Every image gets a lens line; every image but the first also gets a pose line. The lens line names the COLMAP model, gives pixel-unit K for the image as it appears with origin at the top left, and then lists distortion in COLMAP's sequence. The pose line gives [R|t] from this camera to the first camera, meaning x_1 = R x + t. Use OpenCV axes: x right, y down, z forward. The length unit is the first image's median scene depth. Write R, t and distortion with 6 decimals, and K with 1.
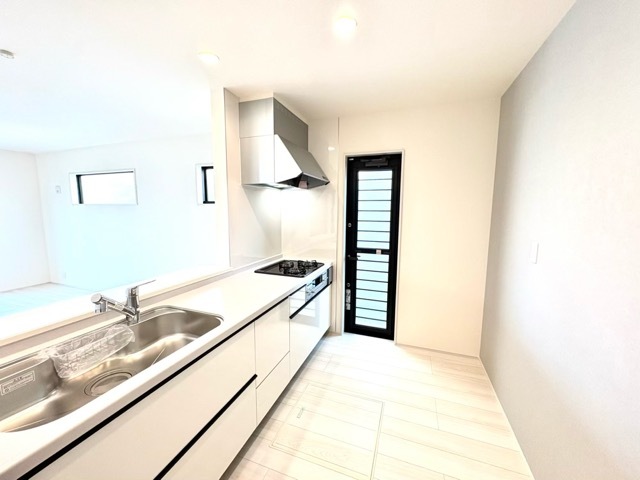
lens RADIAL K [[255.7, 0, 320.0], [0, 255.7, 241.4], [0, 0, 1]] dist [-0.004025, -0.000321]
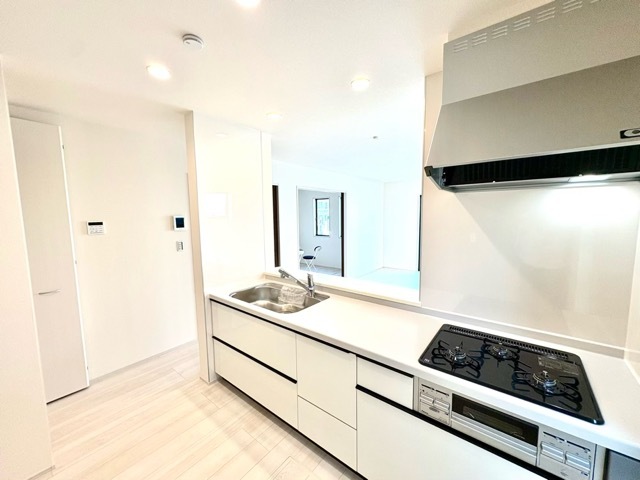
lens RADIAL K [[255.7, 0, 323.2], [0, 255.7, 241.9], [0, 0, 1]] dist [-0.004025, -0.000321]
pose [[-0.309203, 0.096829, -0.946054, 0.686115], [-0.106771, 0.984979, 0.135710, -0.228380], [0.944983, 0.142973, -0.294219, 1.334669]]
